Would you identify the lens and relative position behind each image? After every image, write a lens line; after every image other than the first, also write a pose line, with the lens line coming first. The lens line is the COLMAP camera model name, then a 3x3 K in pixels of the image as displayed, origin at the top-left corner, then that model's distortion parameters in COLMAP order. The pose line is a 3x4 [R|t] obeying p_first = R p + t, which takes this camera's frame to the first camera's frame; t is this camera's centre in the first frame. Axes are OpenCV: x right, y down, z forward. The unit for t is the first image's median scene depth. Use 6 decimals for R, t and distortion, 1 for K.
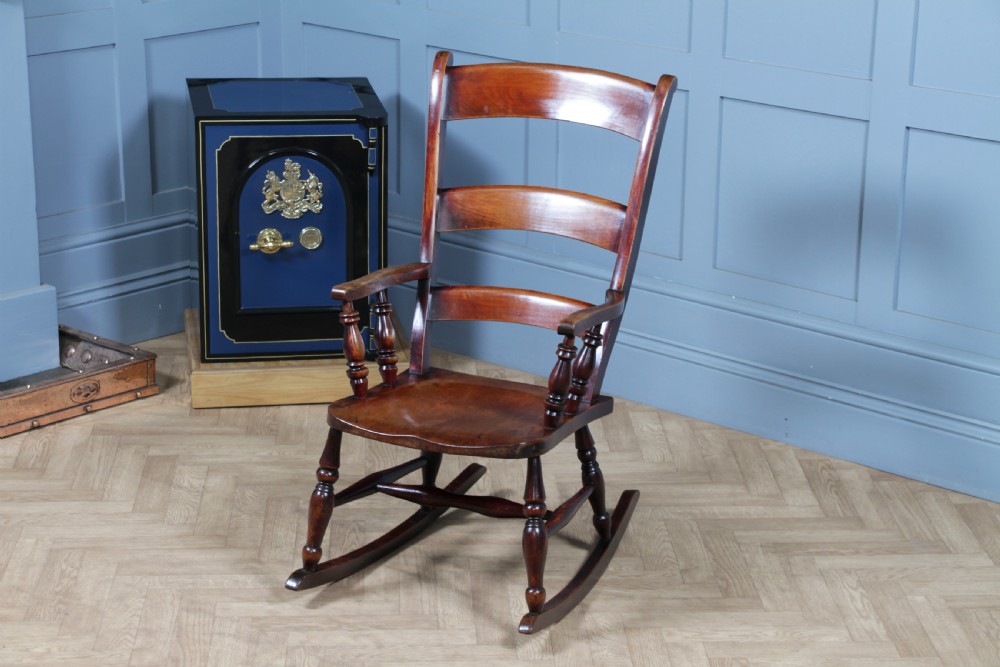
lens RADIAL K [[2389.2, 0, 498.9], [0, 2389.2, 336.8], [0, 0, 1]] dist [0.334060, 0.777392]
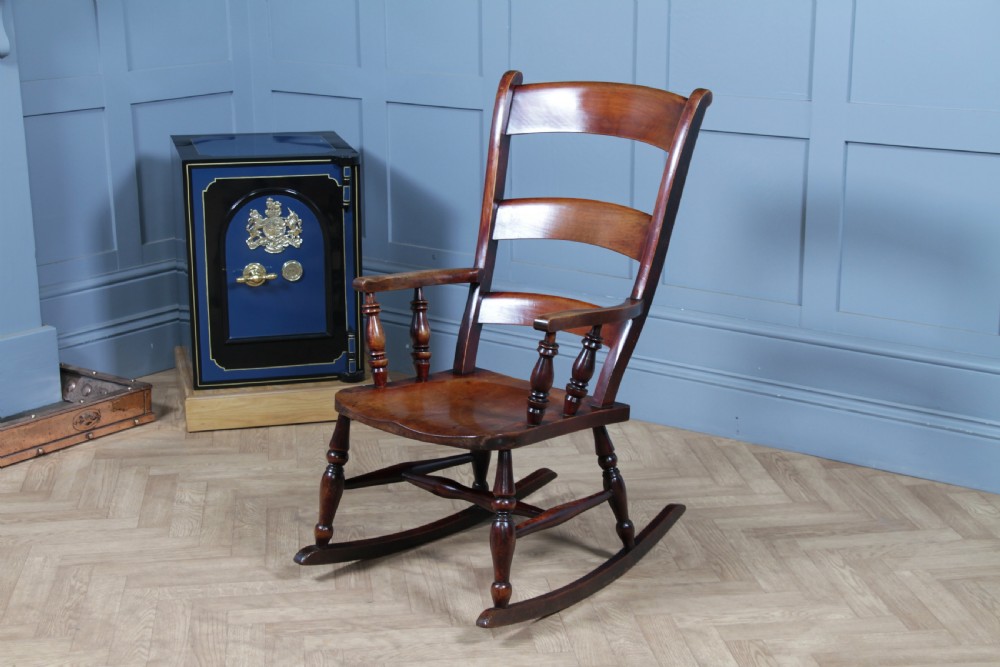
lens RADIAL K [[1704.6, 0, 502.7], [0, 1704.6, 344.0], [0, 0, 1]] dist [0.121629, 0.448888]
pose [[0.996558, -0.037331, 0.074014, -0.047199], [0.040175, 0.998495, -0.037326, 0.027813], [-0.072509, 0.040171, 0.996558, 0.248688]]
